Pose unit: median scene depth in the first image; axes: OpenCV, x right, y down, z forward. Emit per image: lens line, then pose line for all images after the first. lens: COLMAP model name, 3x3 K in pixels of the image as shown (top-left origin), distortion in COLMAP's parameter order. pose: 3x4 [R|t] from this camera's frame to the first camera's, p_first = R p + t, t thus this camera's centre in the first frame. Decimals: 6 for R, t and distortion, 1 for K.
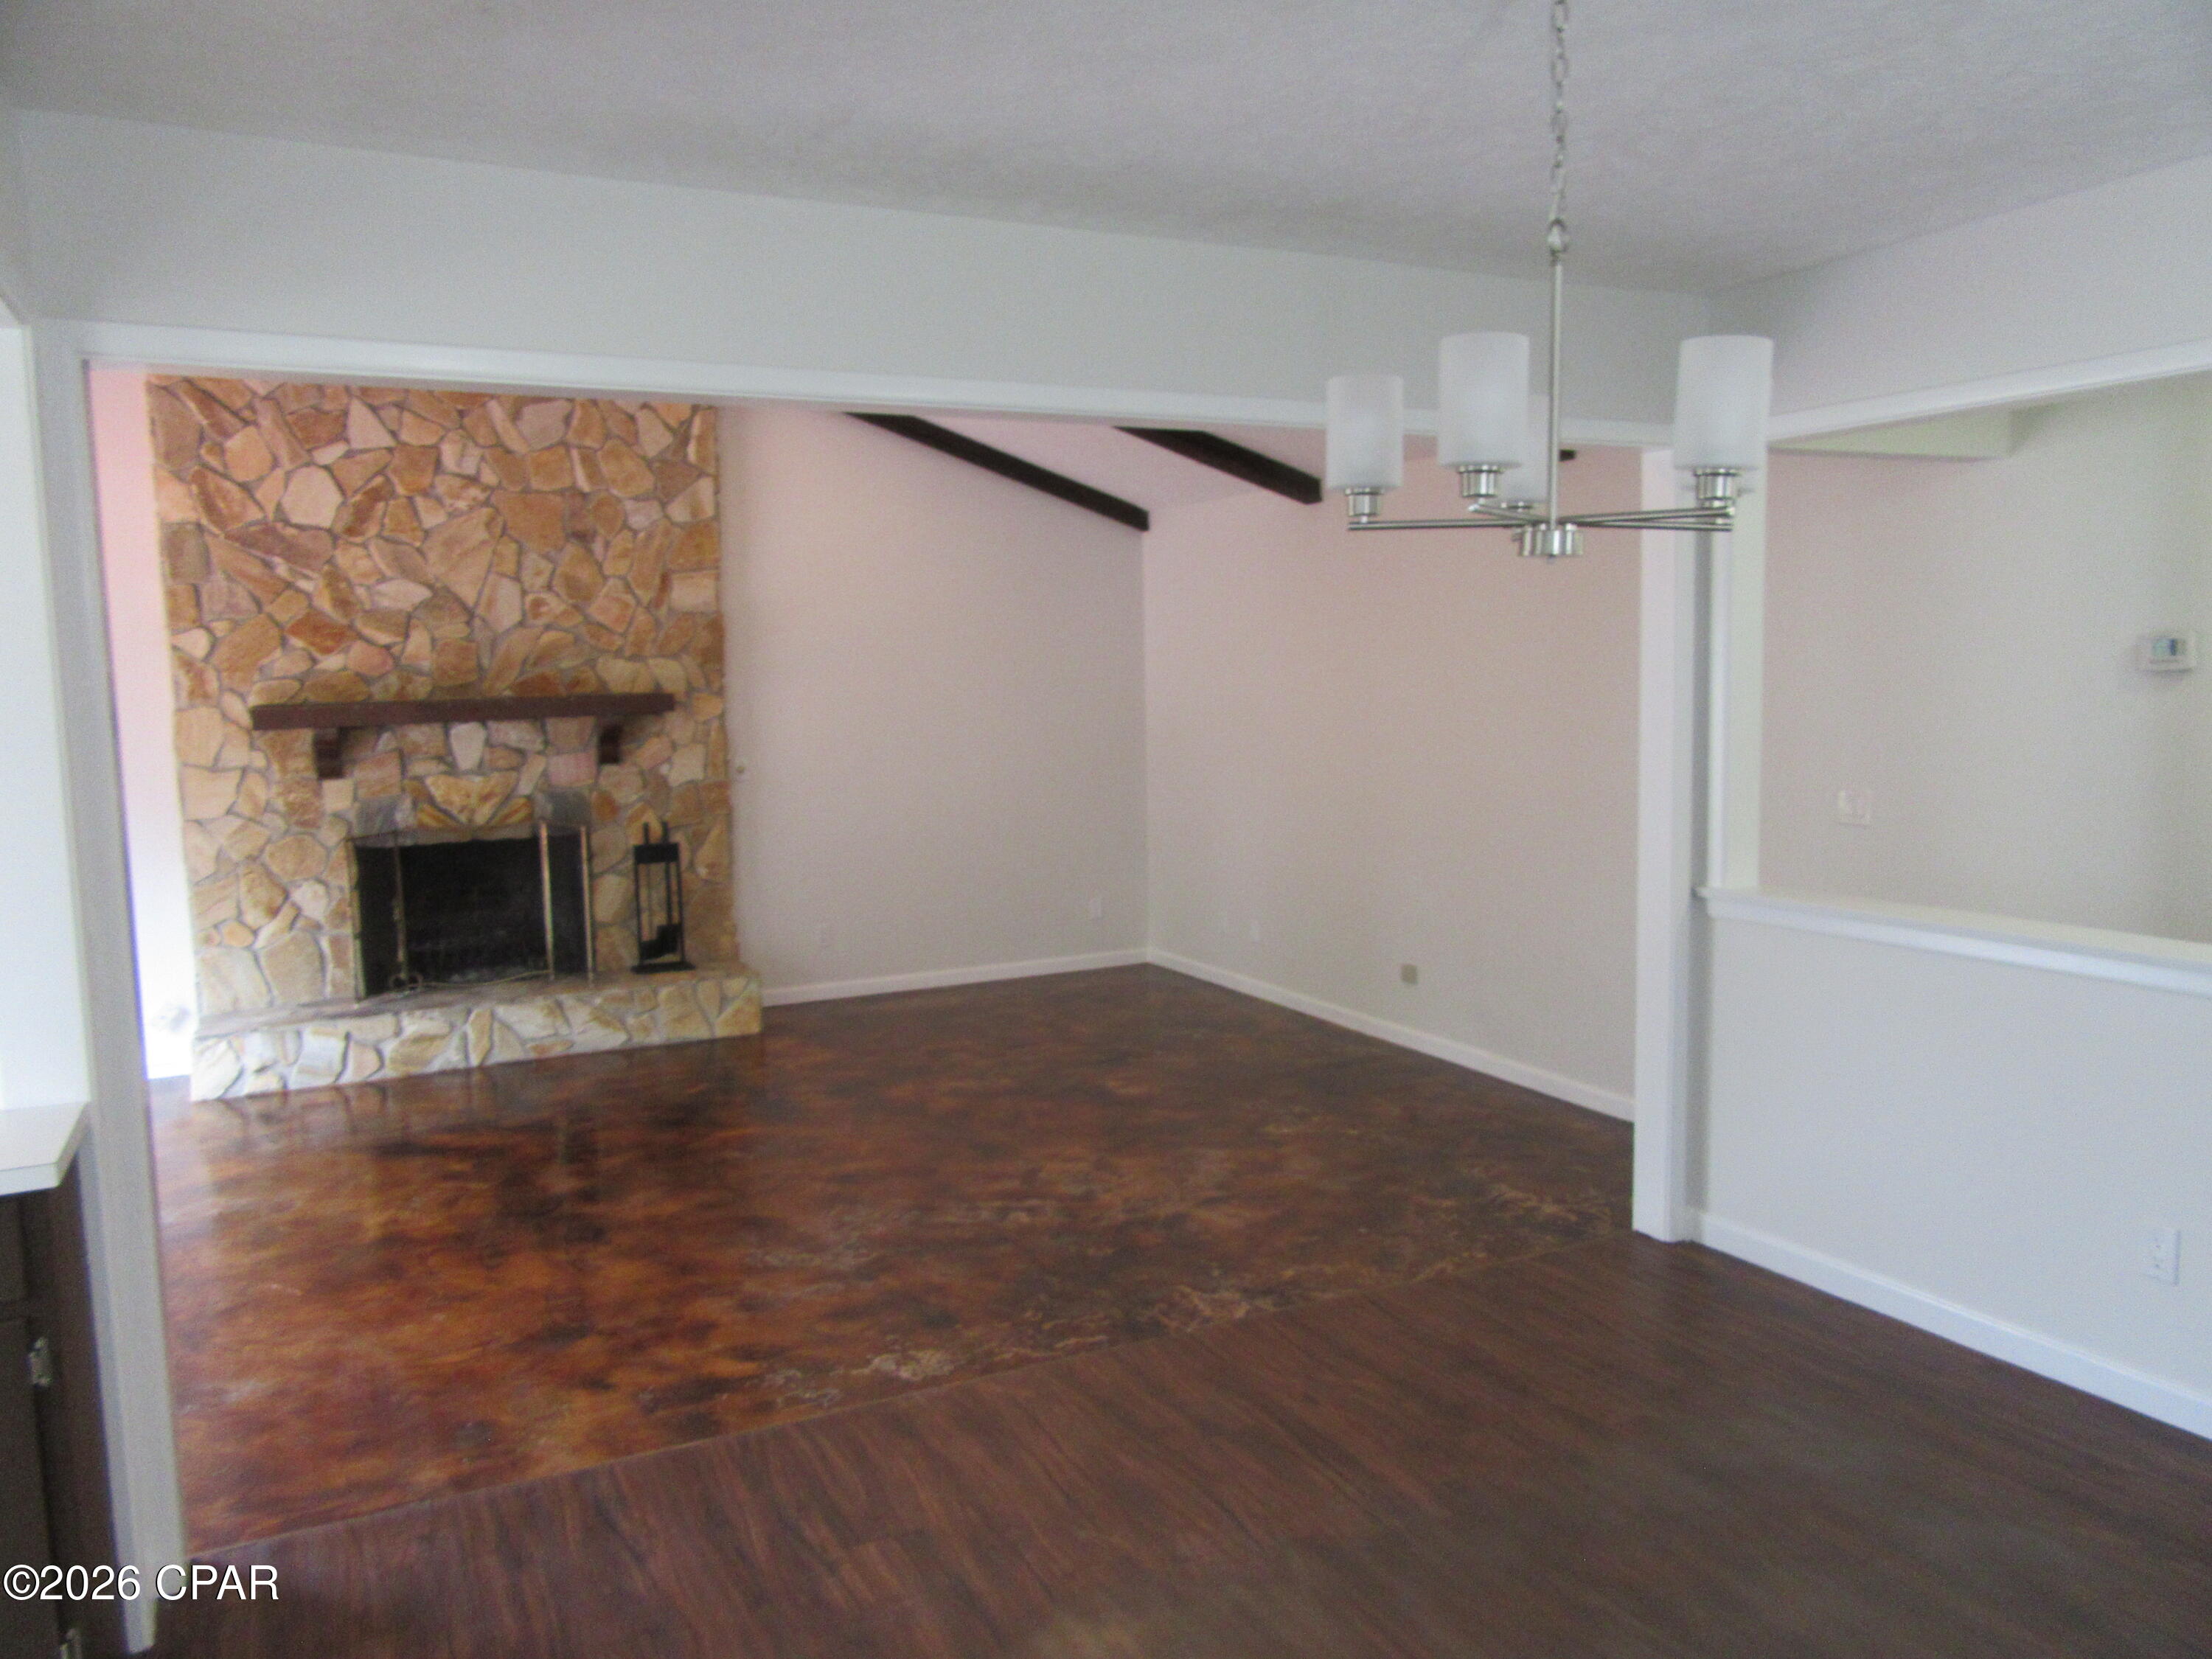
lens RADIAL K [[1642.2, 0, 1101.9], [0, 1642.2, 828.9], [0, 0, 1]] dist [-0.009865, 0.008531]
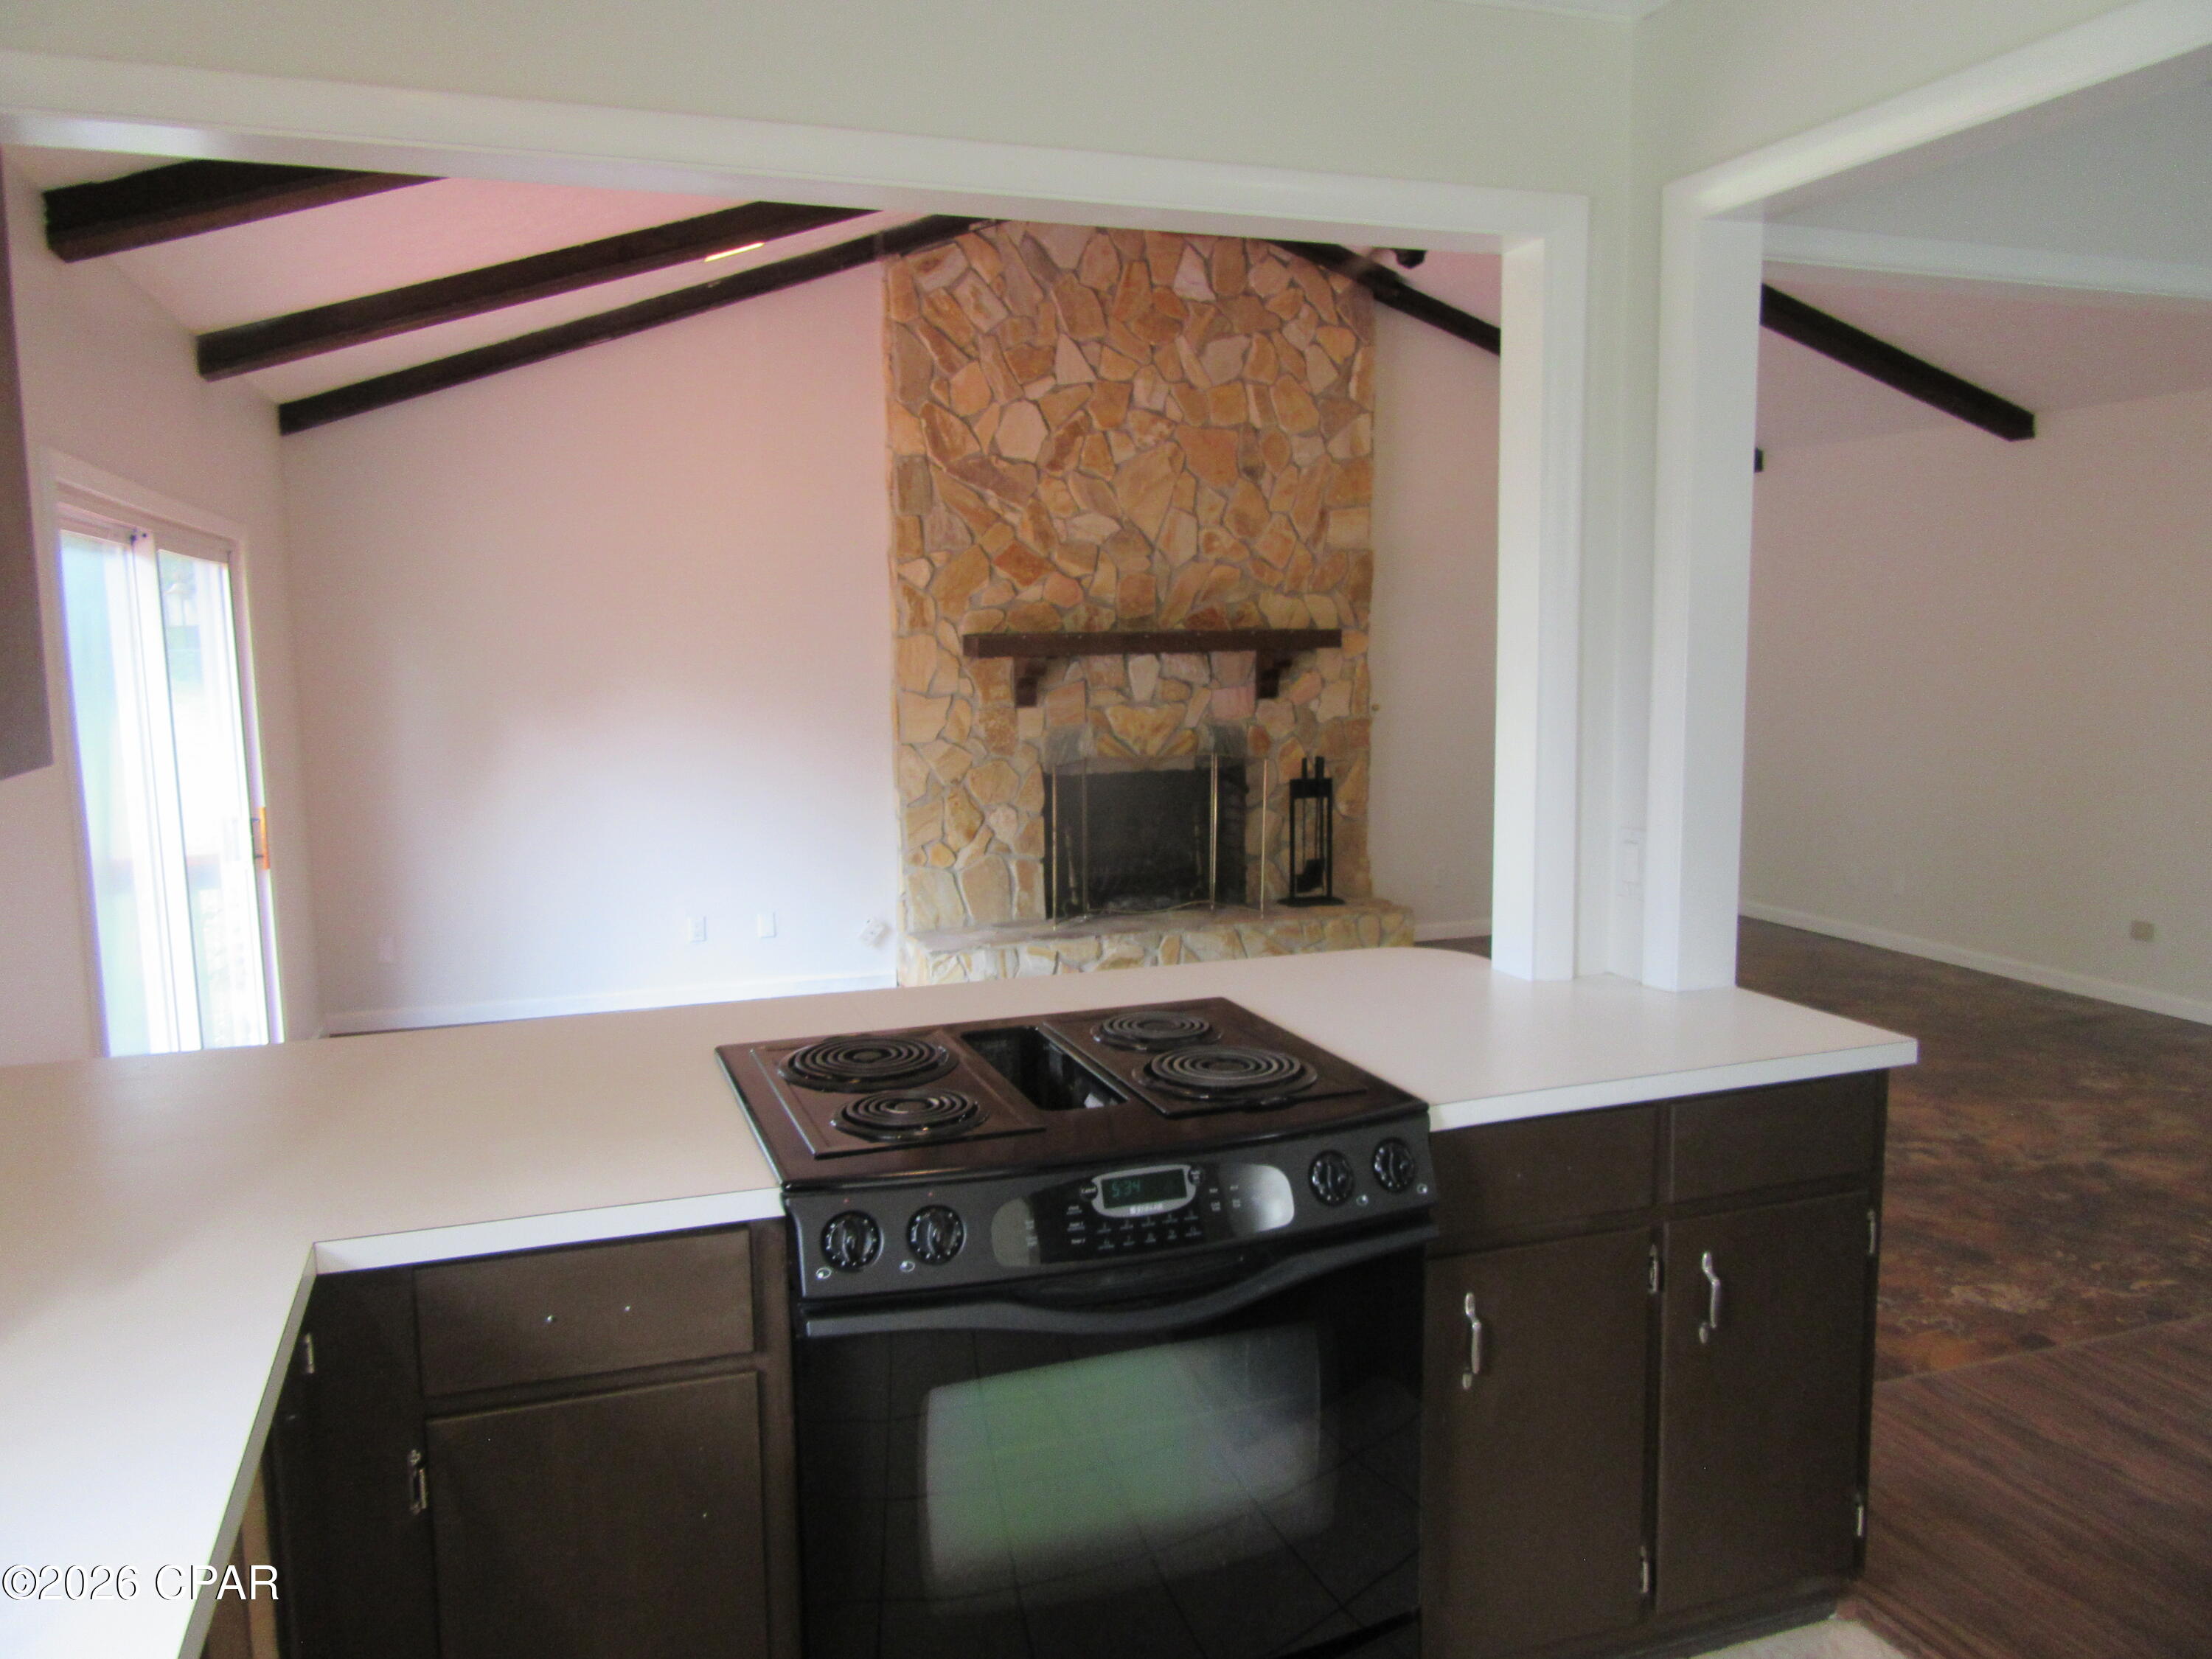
lens RADIAL K [[1642.2, 0, 1101.9], [0, 1642.2, 828.9], [0, 0, 1]] dist [-0.009865, 0.008531]
pose [[0.993204, 0.026691, -0.113282, -0.304170], [-0.023822, 0.999362, 0.026608, 0.017312], [0.113920, -0.023729, 0.993206, -0.019711]]
